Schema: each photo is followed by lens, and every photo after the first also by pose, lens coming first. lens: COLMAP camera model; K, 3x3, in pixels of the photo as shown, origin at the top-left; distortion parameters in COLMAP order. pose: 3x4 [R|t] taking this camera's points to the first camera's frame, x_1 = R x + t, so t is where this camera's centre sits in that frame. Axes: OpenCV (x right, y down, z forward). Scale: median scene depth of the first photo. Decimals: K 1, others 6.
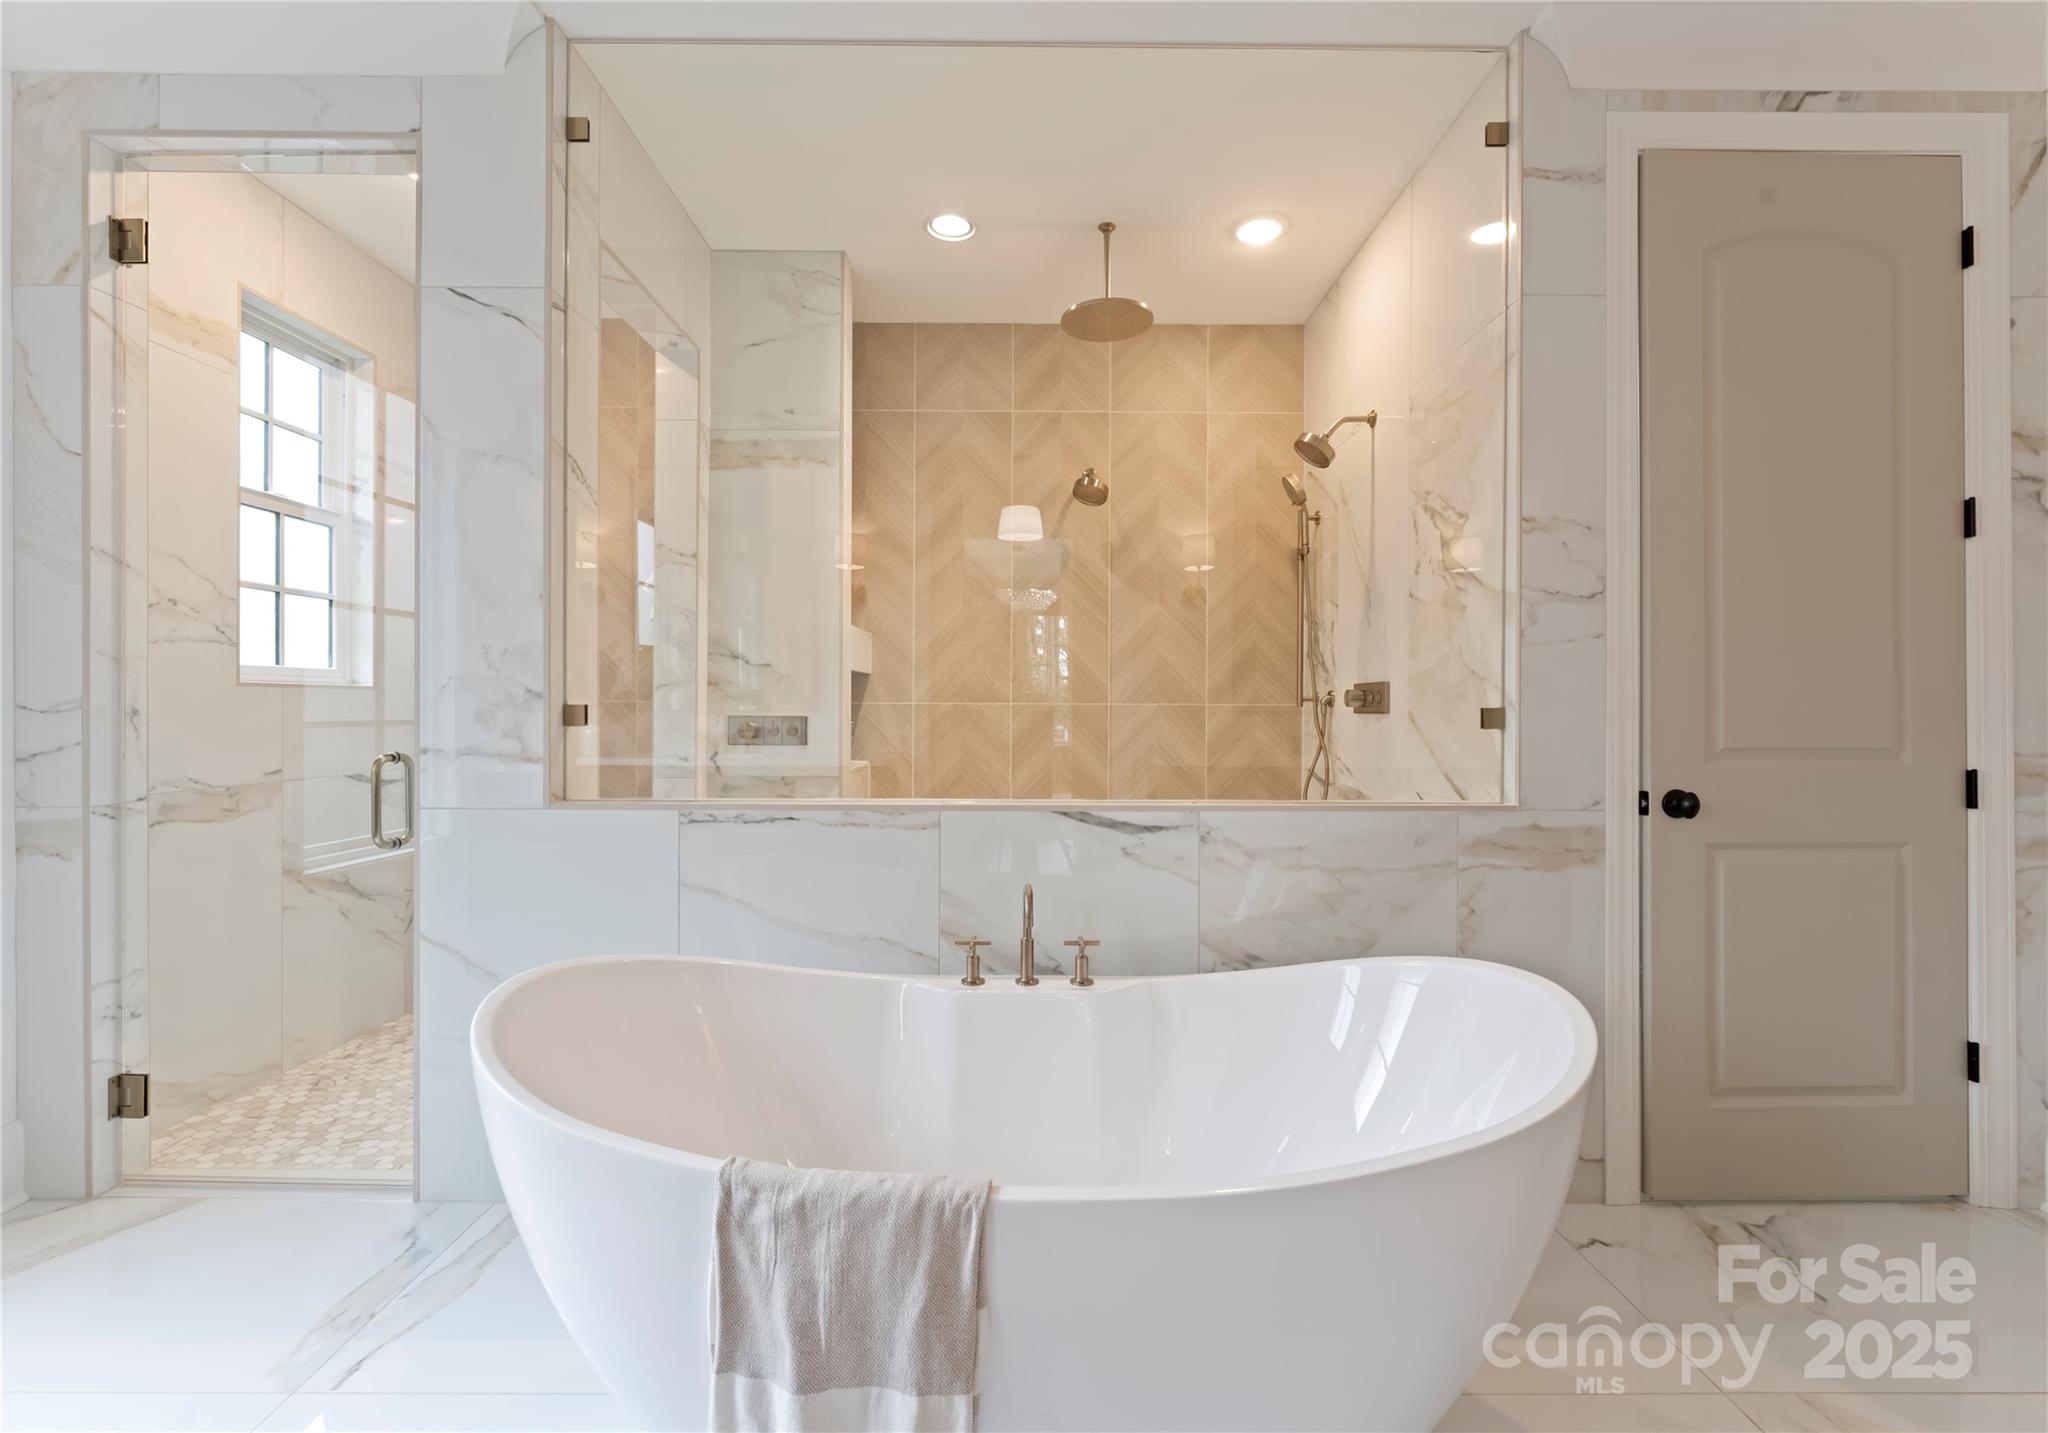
lens RADIAL K [[916.2, 0, 1022.4], [0, 916.2, 696.6], [0, 0, 1]] dist [0.000503, -0.001124]
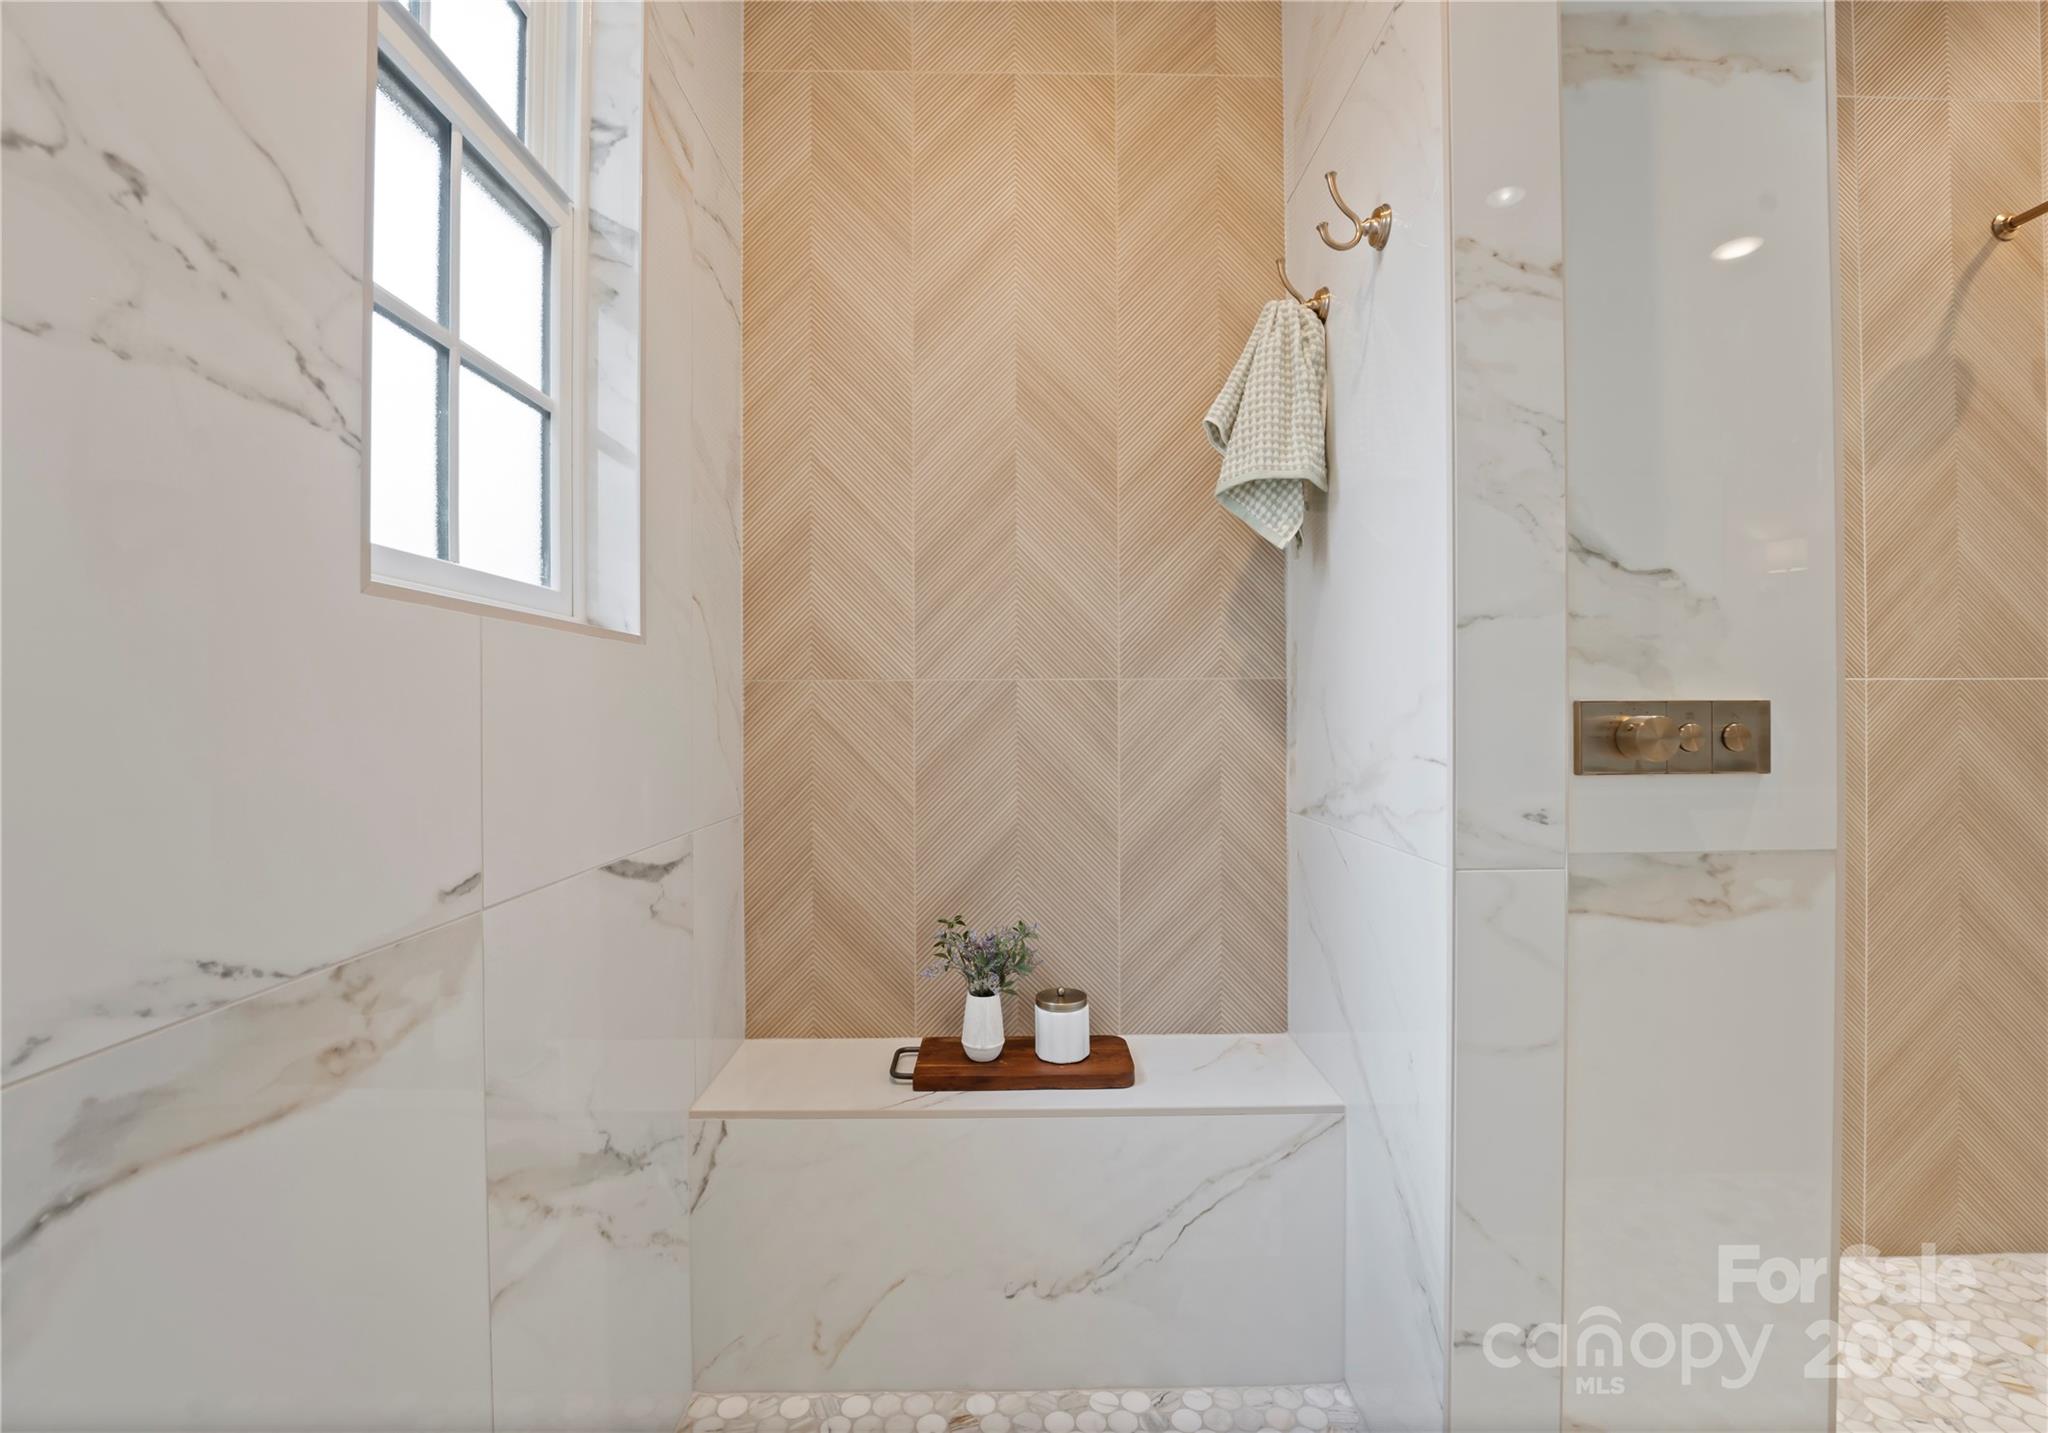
lens RADIAL K [[916.3, 0, 1025.7], [0, 916.3, 697.7], [0, 0, 1]] dist [-0.014570, 0.000181]
pose [[0.999844, -0.006238, 0.016527, -0.561282], [0.006189, 0.999976, 0.002972, 0.016681], [-0.016545, -0.002869, 0.999859, 0.612425]]
